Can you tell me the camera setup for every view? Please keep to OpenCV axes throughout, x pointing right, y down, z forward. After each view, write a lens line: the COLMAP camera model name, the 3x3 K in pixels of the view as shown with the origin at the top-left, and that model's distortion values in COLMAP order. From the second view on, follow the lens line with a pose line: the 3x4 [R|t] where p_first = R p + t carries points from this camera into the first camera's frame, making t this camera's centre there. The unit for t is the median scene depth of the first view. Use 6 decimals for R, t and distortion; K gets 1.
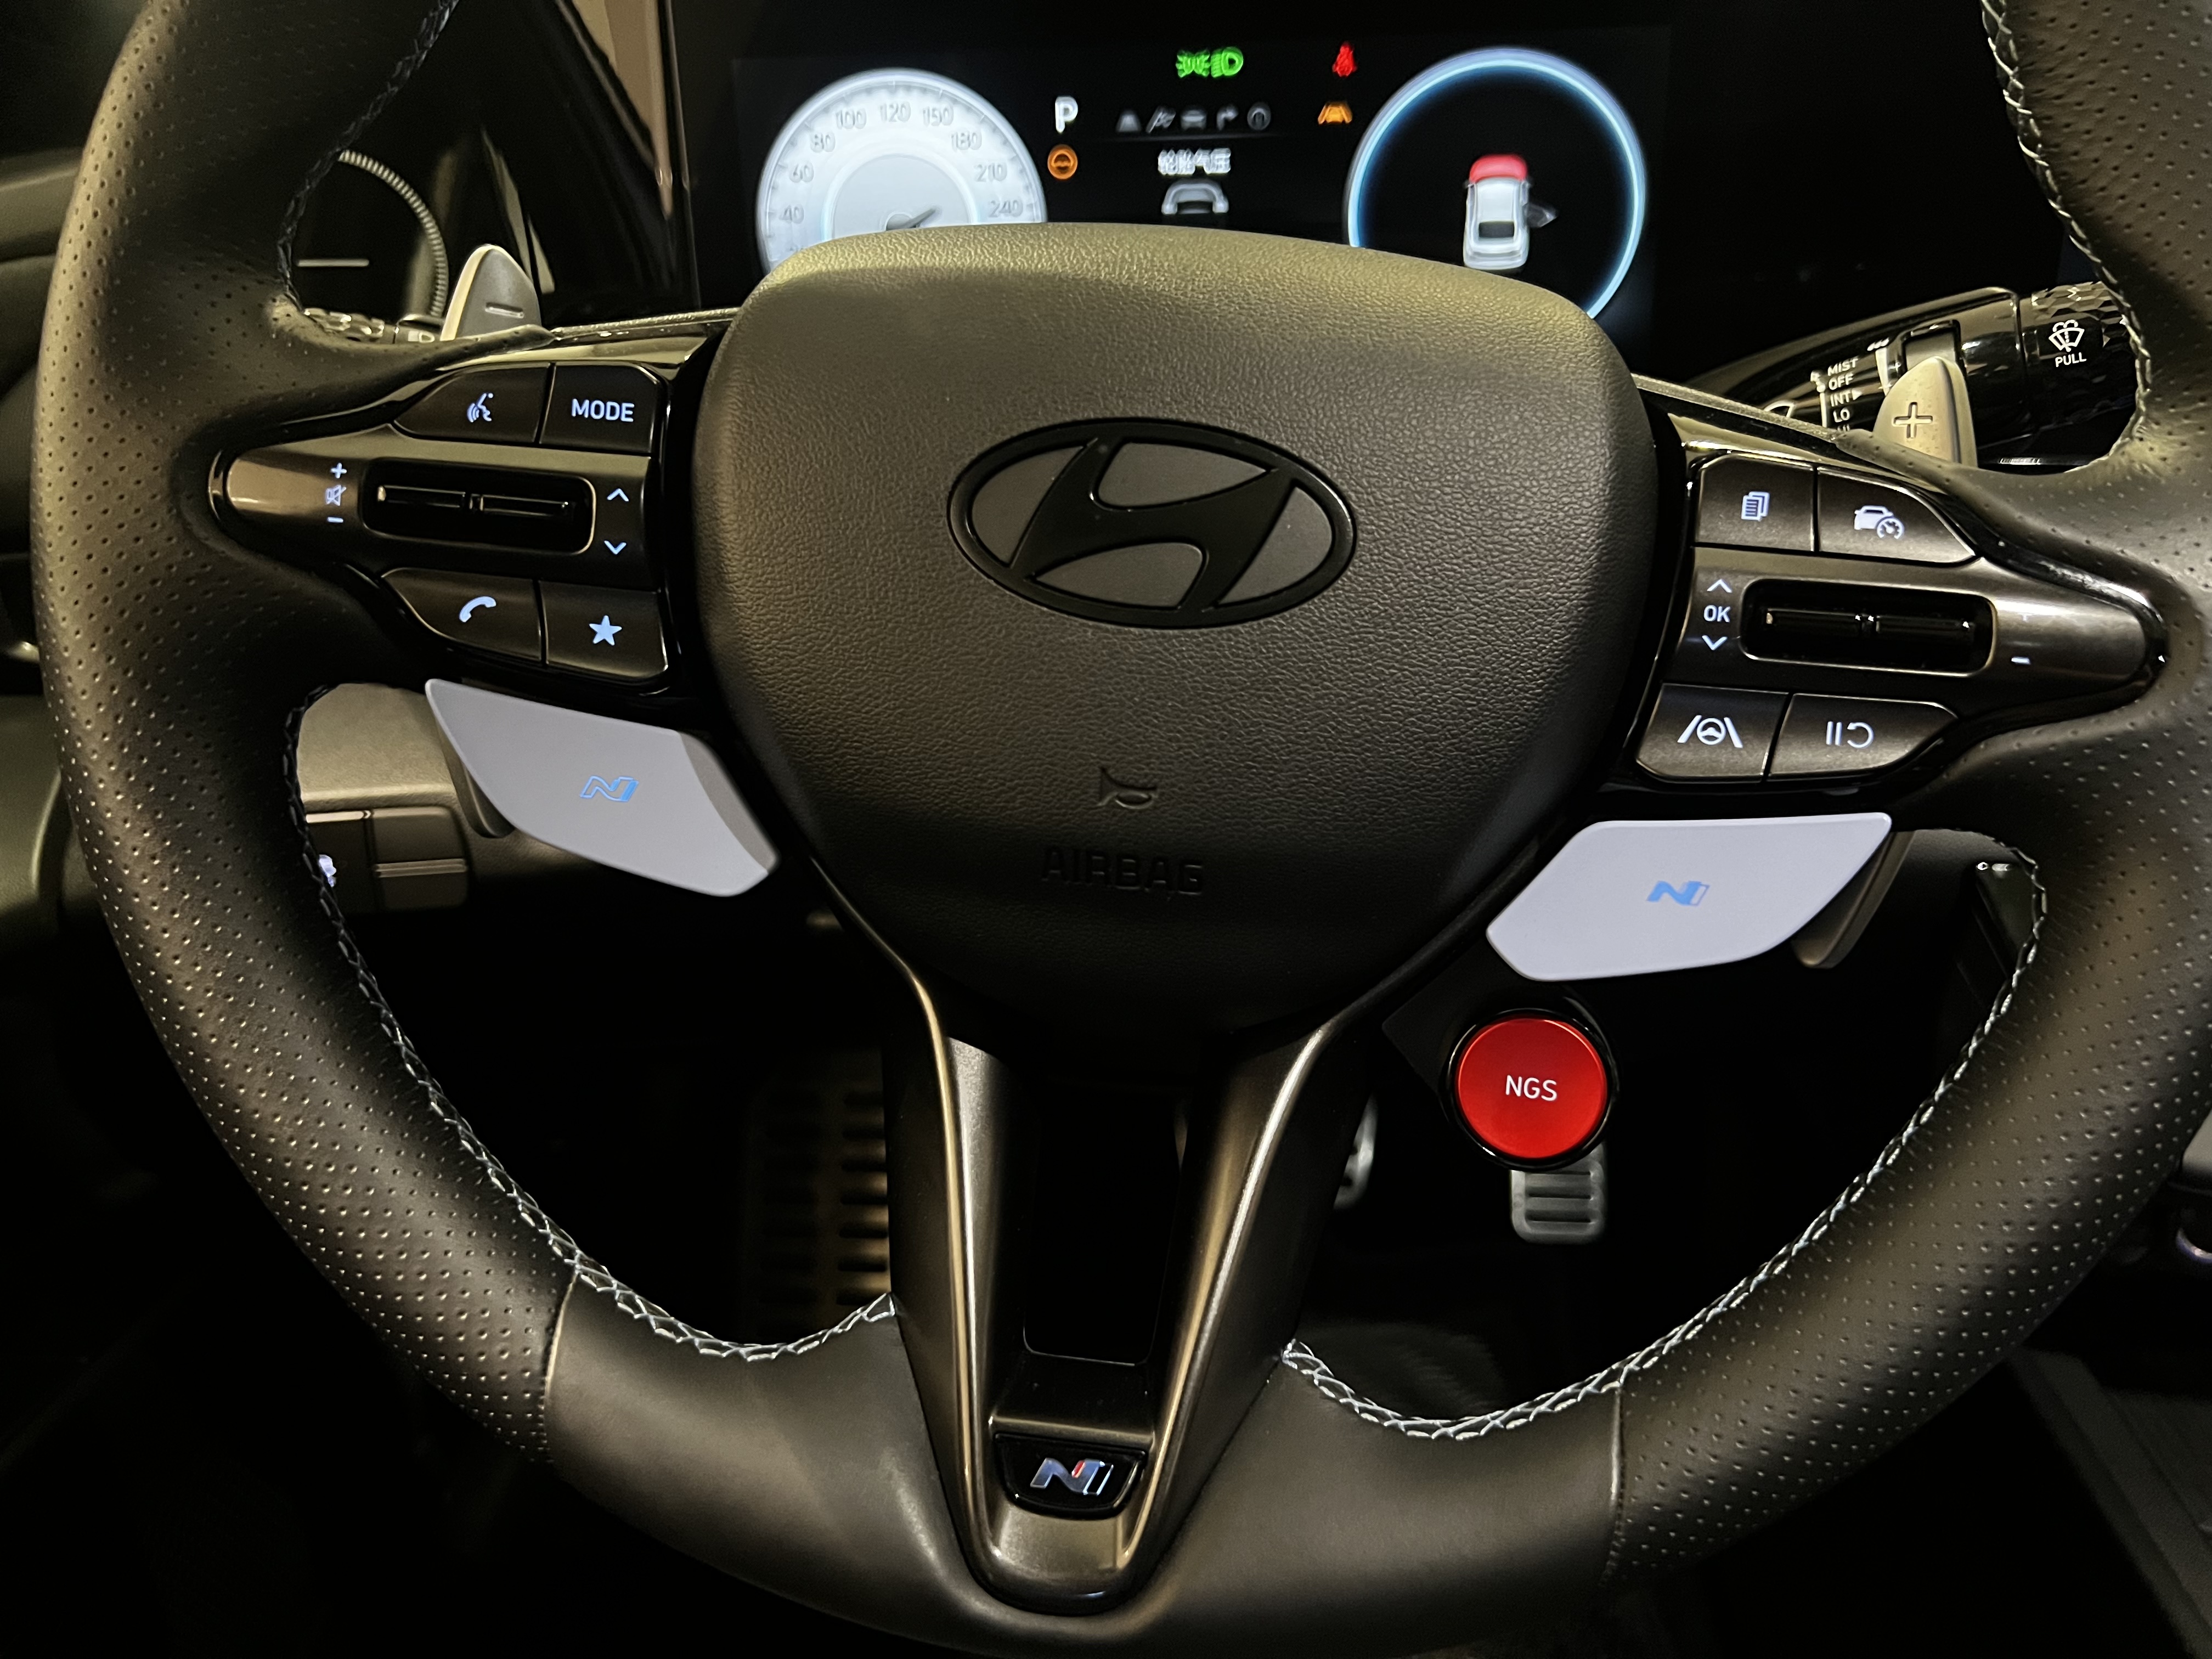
lens RADIAL K [[1694.3, 0, 1098.0], [0, 1694.3, 826.3], [0, 0, 1]] dist [0.051948, -0.076423]
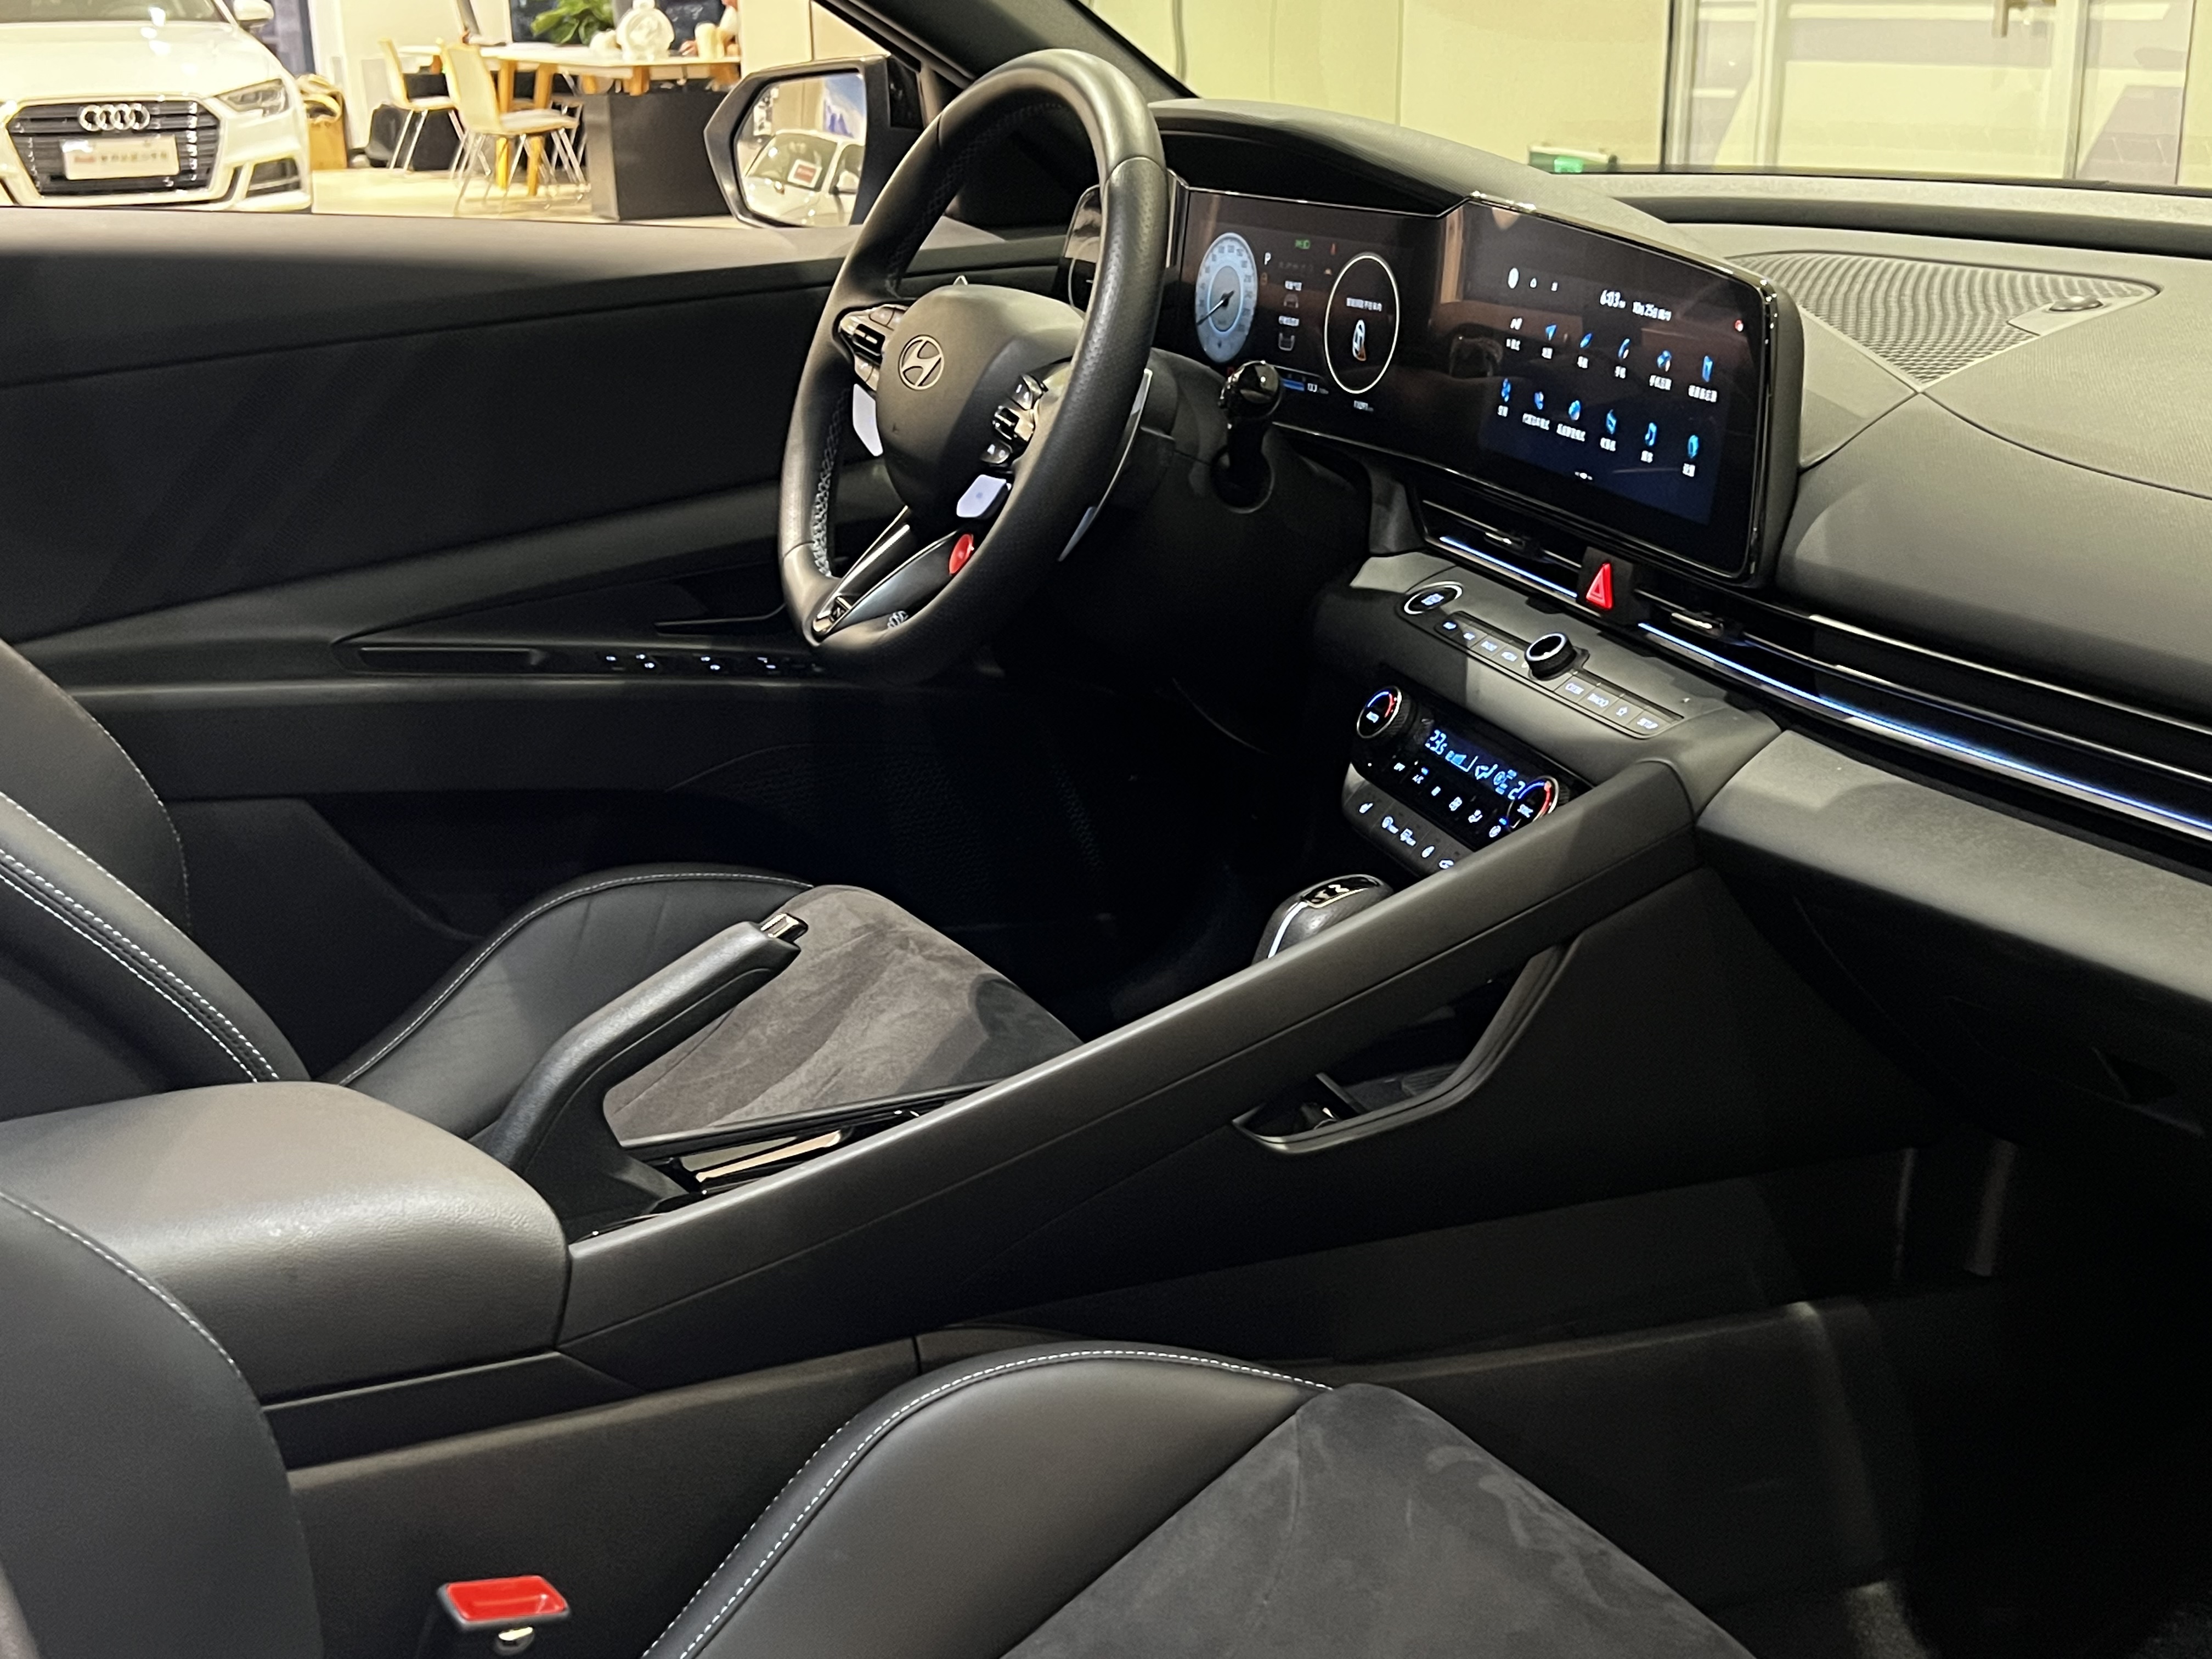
lens RADIAL K [[2608.6, 0, 1062.7], [0, 2608.6, 847.6], [0, 0, 1]] dist [0.057818, 0.000000]
pose [[0.495532, 0.297202, -0.816161, 4.760518], [-0.384793, 0.917517, 0.100483, 0.093431], [0.778706, 0.264260, 0.569020, -1.609078]]
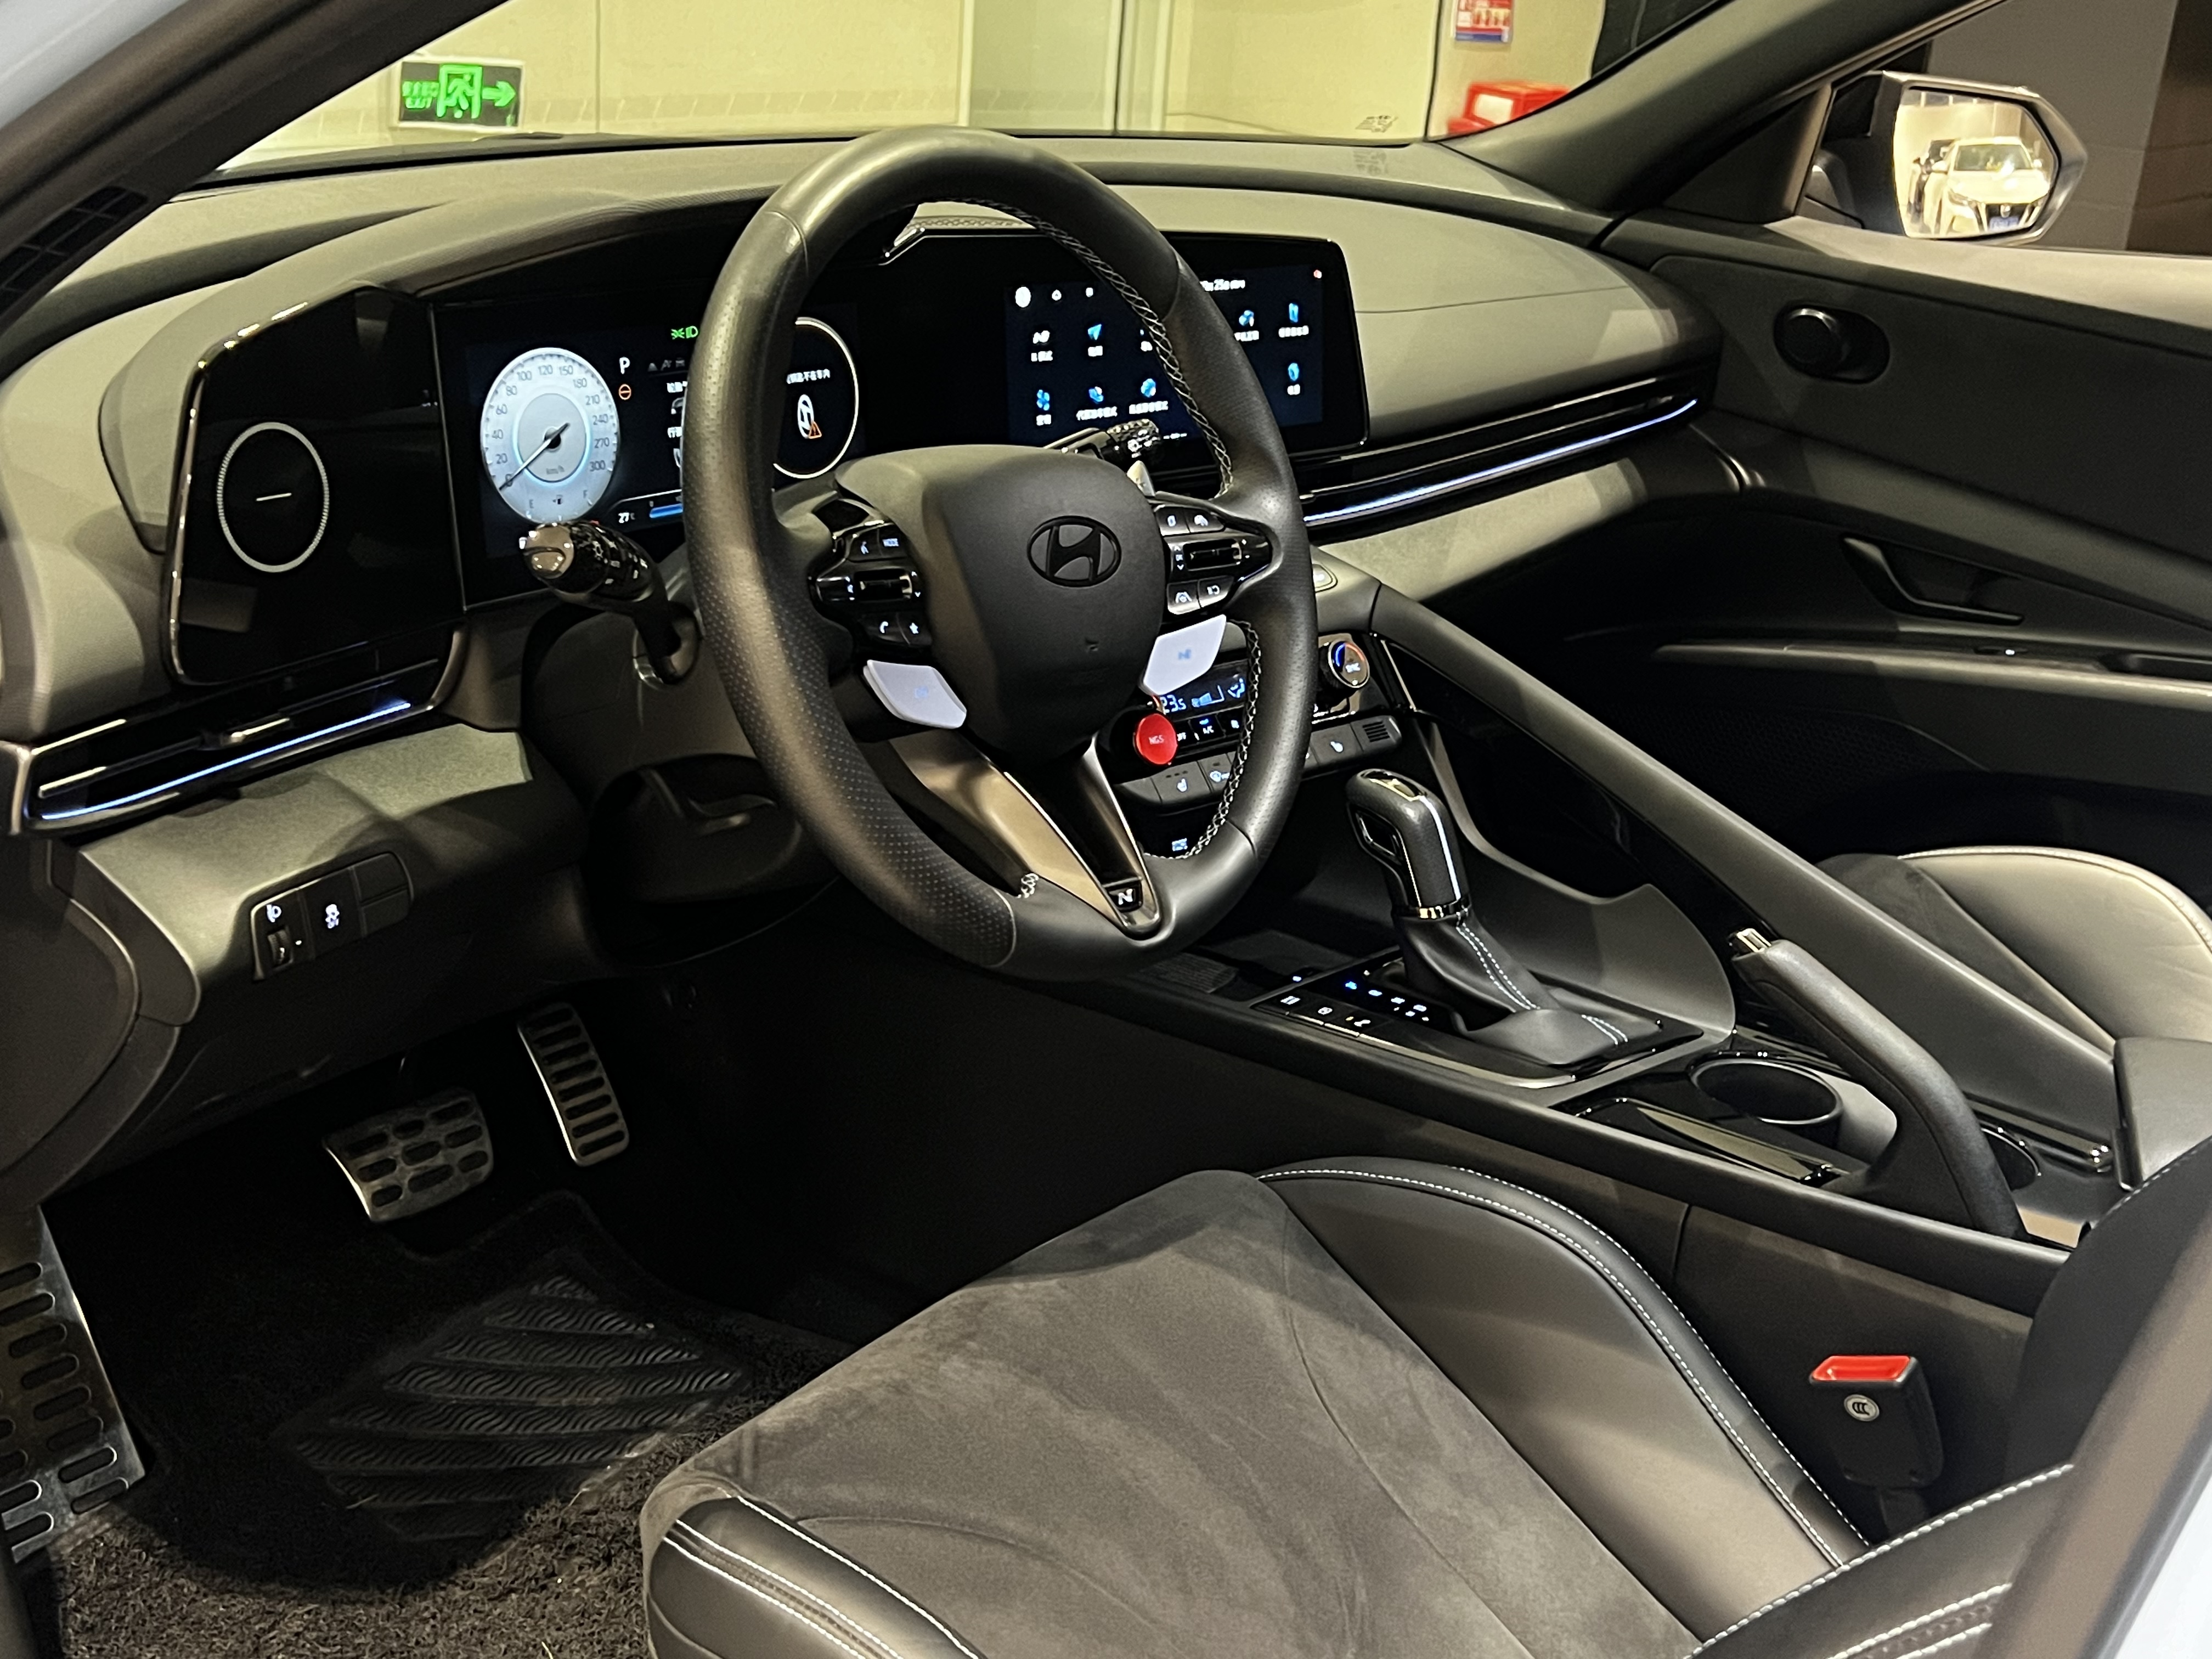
lens RADIAL K [[2608.6, 0, 1166.2], [0, 2608.6, 837.6], [0, 0, 1]] dist [0.057818, 0.000000]
pose [[0.537037, -0.221819, 0.813872, -3.228789], [0.285814, 0.955588, 0.071848, 0.008298], [-0.793664, 0.194031, 0.576585, -1.410025]]
